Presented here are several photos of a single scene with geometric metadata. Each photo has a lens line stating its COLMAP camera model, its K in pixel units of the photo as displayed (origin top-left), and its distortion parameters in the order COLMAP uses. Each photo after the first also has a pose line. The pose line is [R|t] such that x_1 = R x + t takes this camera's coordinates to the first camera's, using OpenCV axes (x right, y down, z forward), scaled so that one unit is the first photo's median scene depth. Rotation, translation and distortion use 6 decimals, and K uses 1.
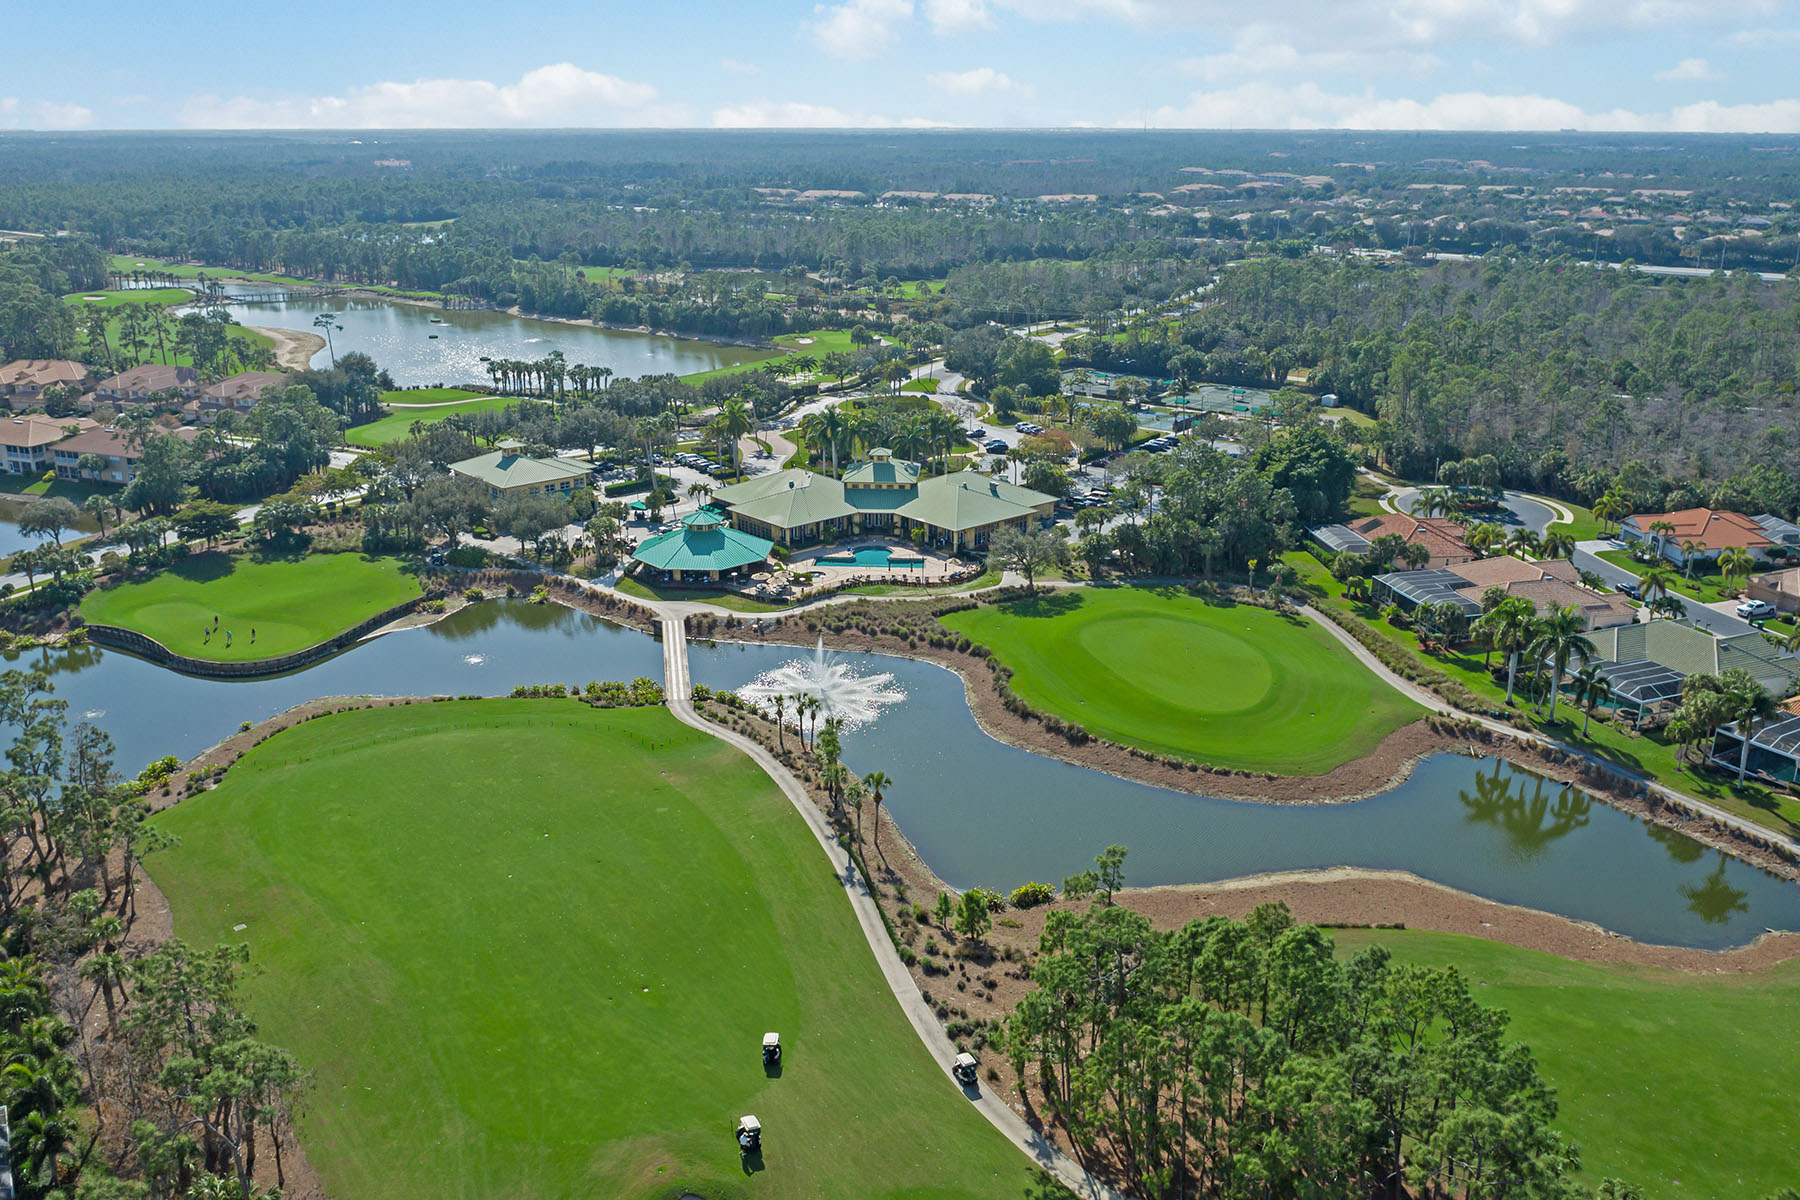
lens RADIAL K [[1440.8, 0, 907.2], [0, 1440.8, 603.4], [0, 0, 1]] dist [-0.018040, -0.002008]
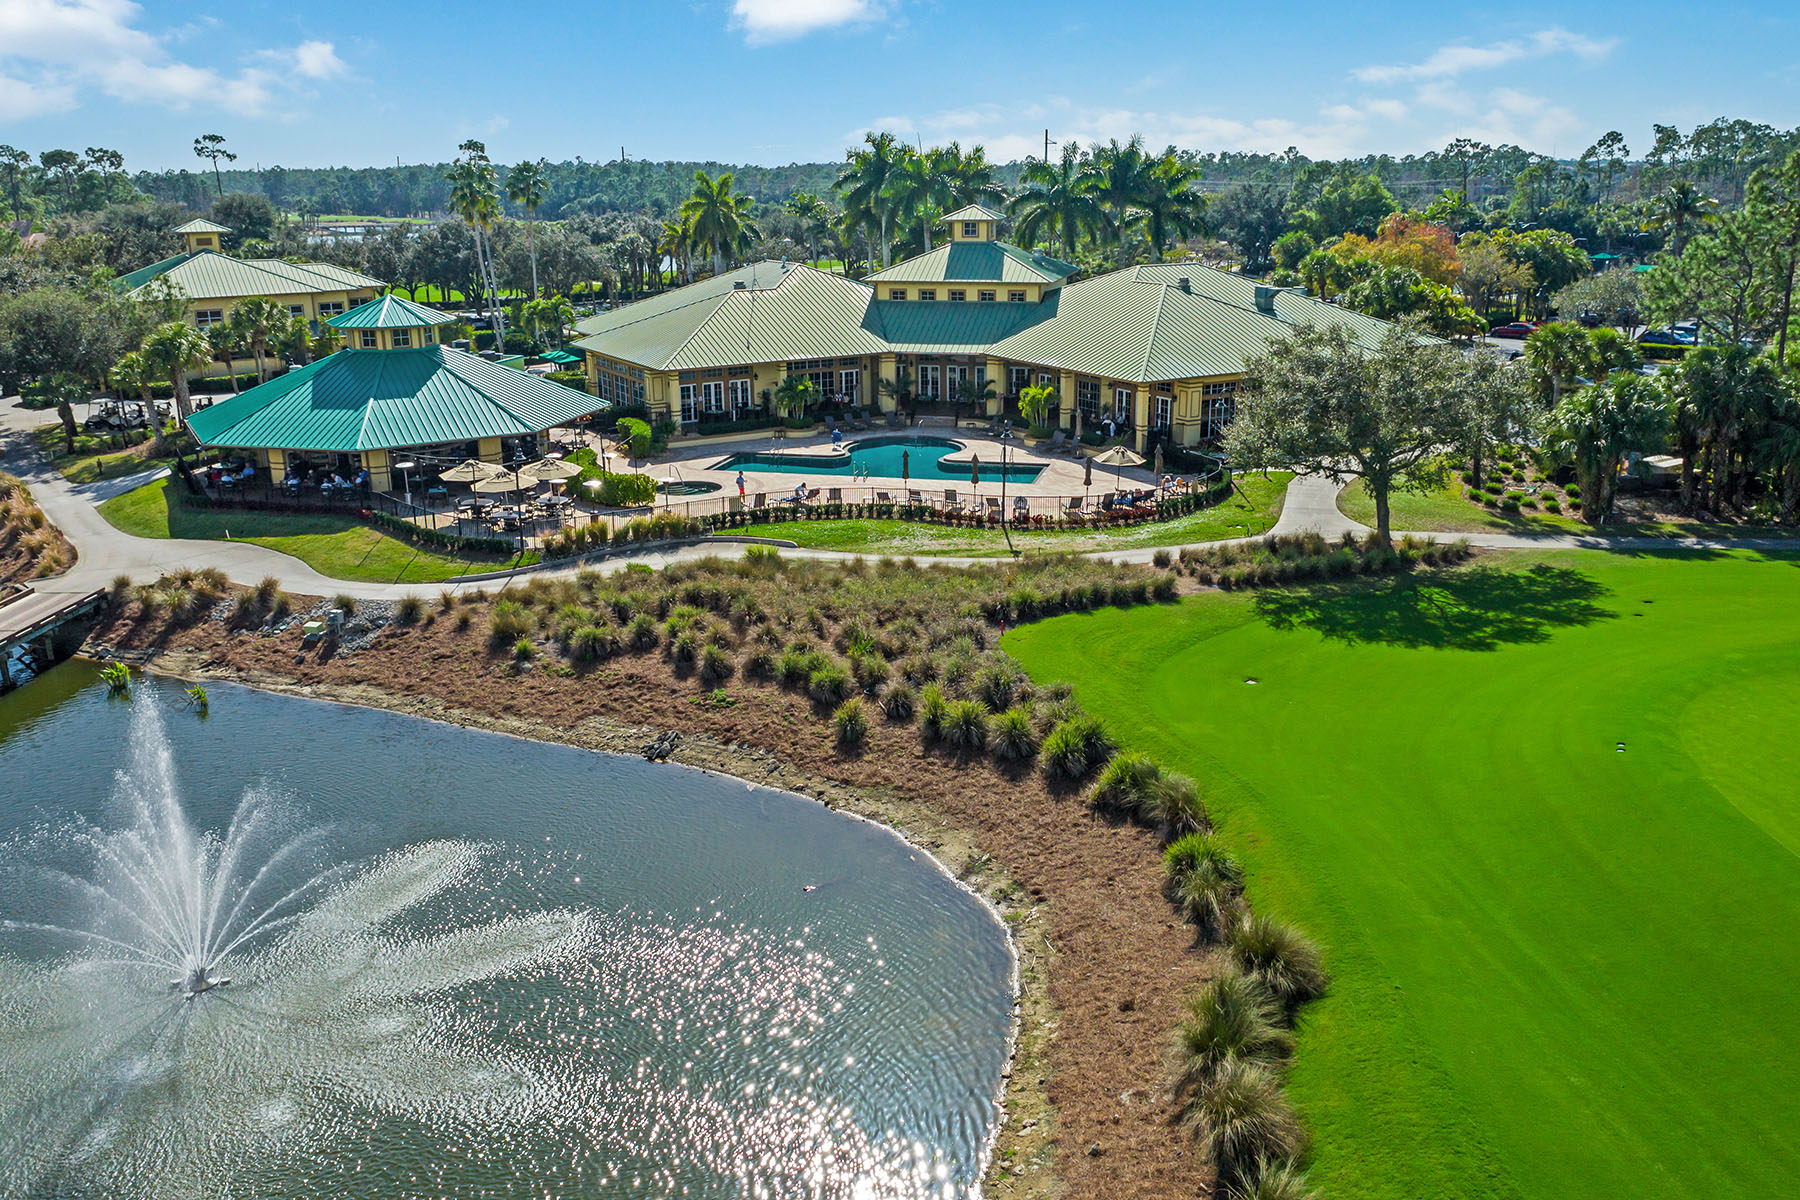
lens RADIAL K [[1440.8, 0, 907.2], [0, 1440.8, 603.4], [0, 0, 1]] dist [-0.018040, -0.002008]
pose [[0.981363, 0.044407, -0.186960, 0.048483], [-0.049581, 0.998503, -0.023087, 0.011698], [0.185655, 0.031926, 0.982096, 0.717105]]
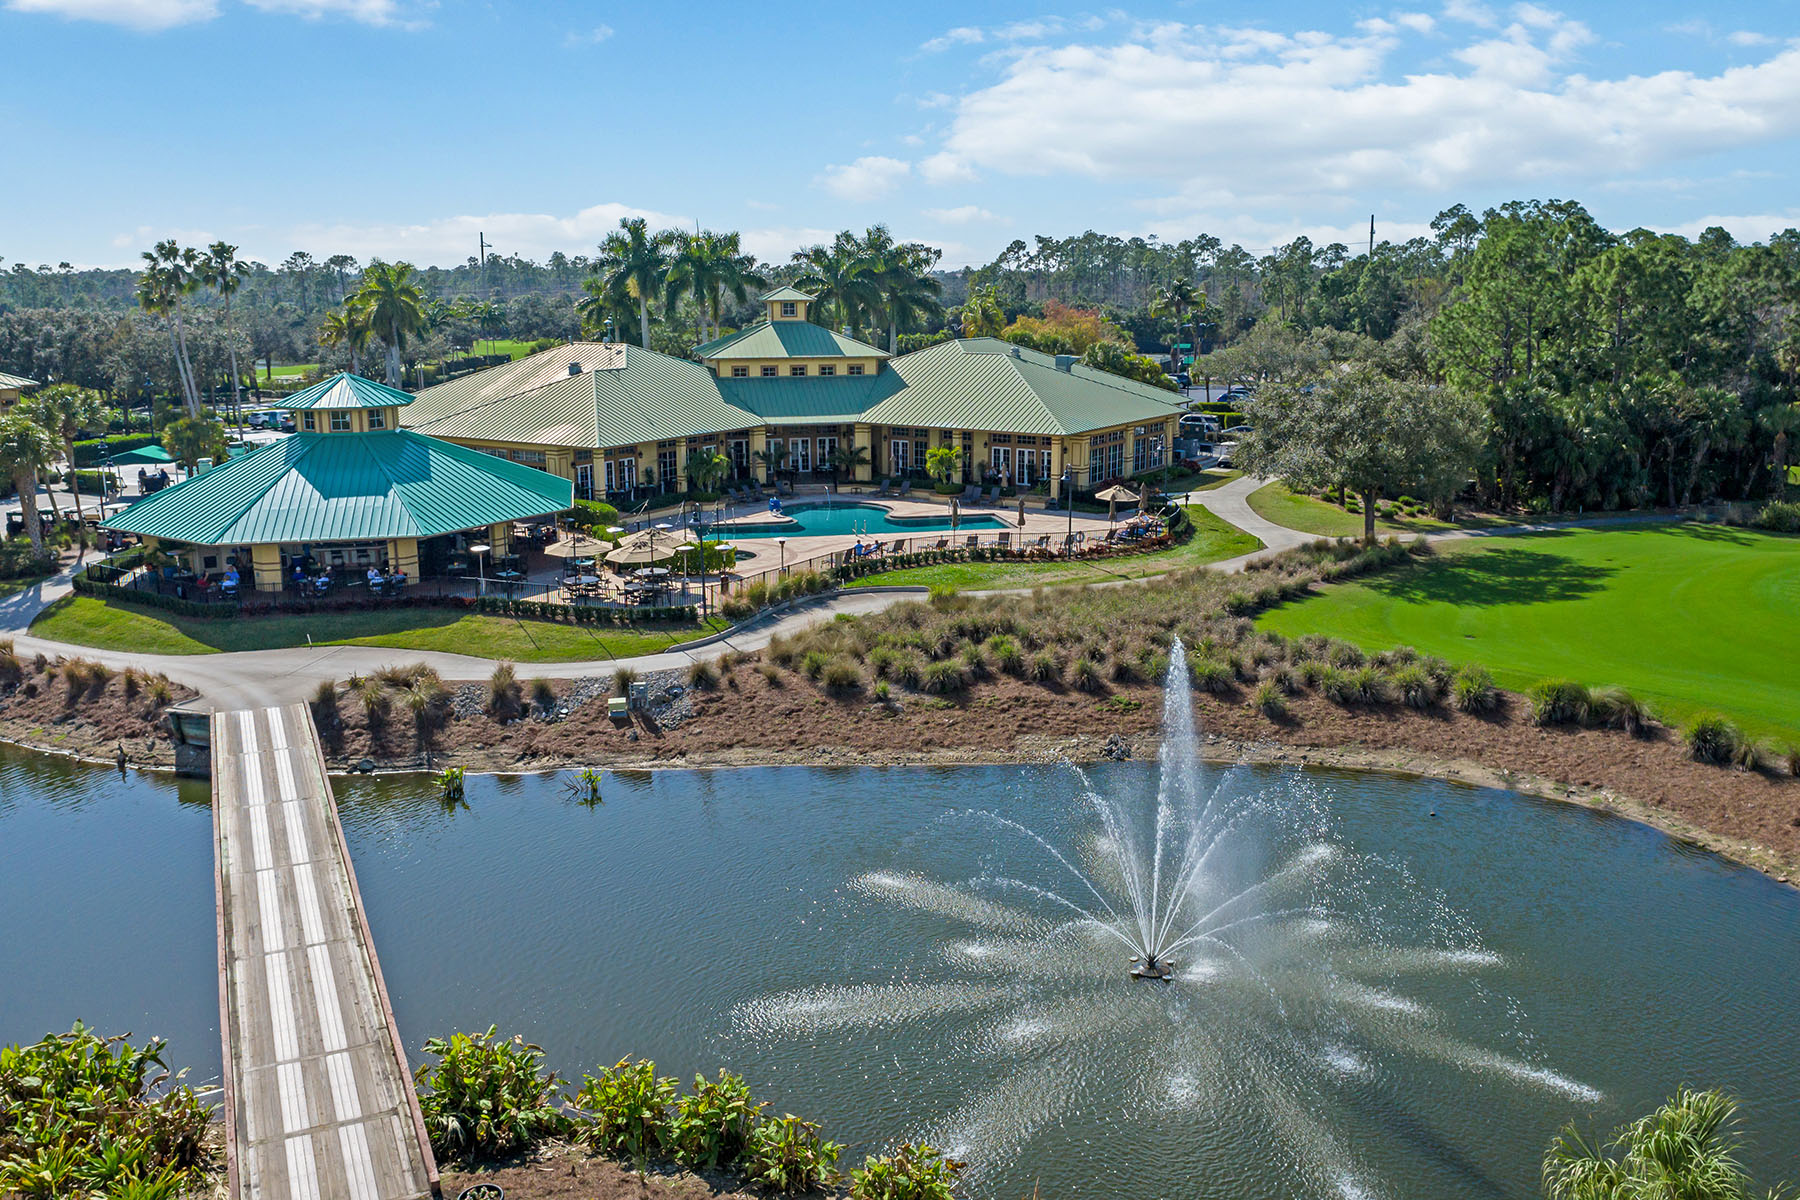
lens RADIAL K [[1440.8, 0, 907.2], [0, 1440.8, 603.4], [0, 0, 1]] dist [-0.018040, -0.002008]
pose [[0.962769, -0.063593, 0.262740, -0.114799], [0.088892, 0.992361, -0.085540, 0.023232], [-0.255294, 0.105711, 0.961067, 0.705004]]
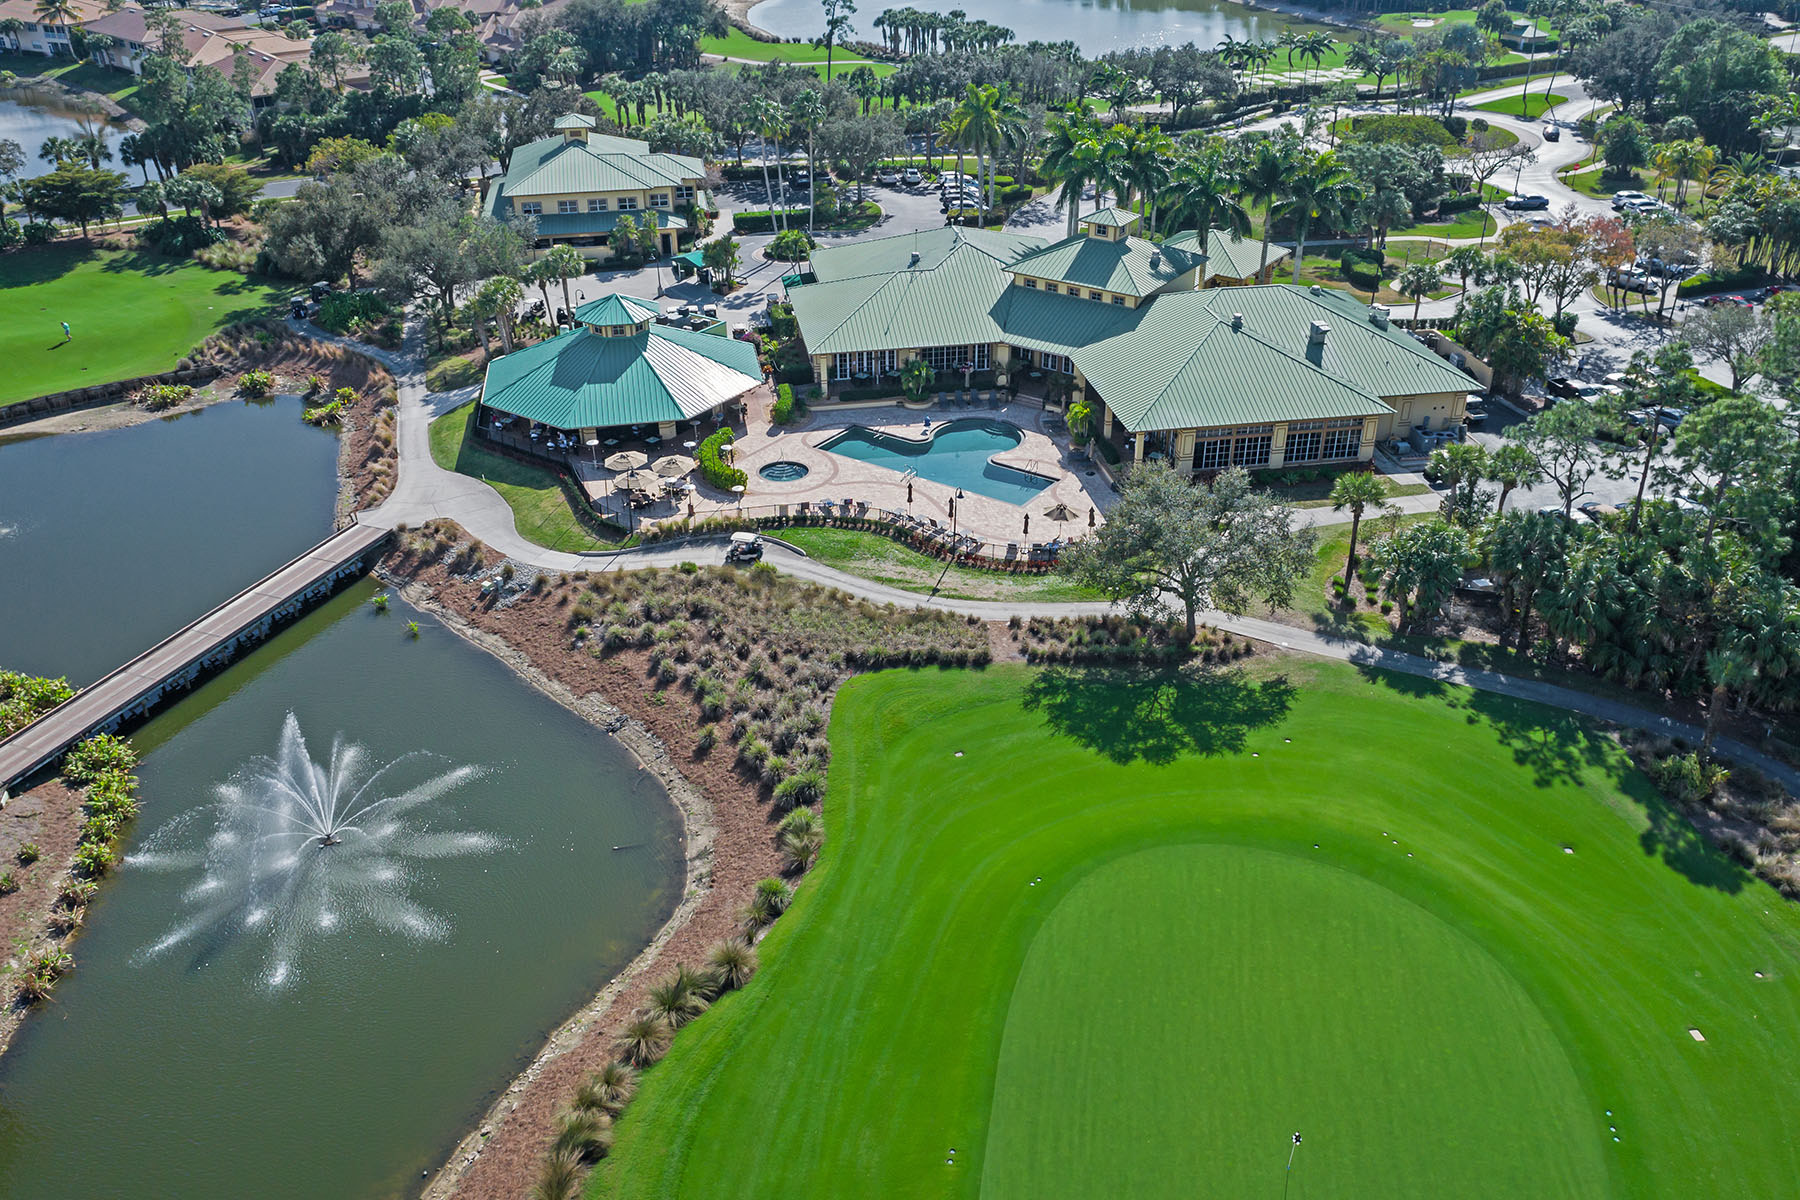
lens RADIAL K [[1440.8, 0, 907.2], [0, 1440.8, 603.4], [0, 0, 1]] dist [-0.018040, -0.002008]
pose [[0.854899, 0.252320, -0.453301, 0.195272], [-0.159803, 0.959349, 0.232622, -0.096421], [0.493569, -0.126430, 0.860468, 0.644100]]
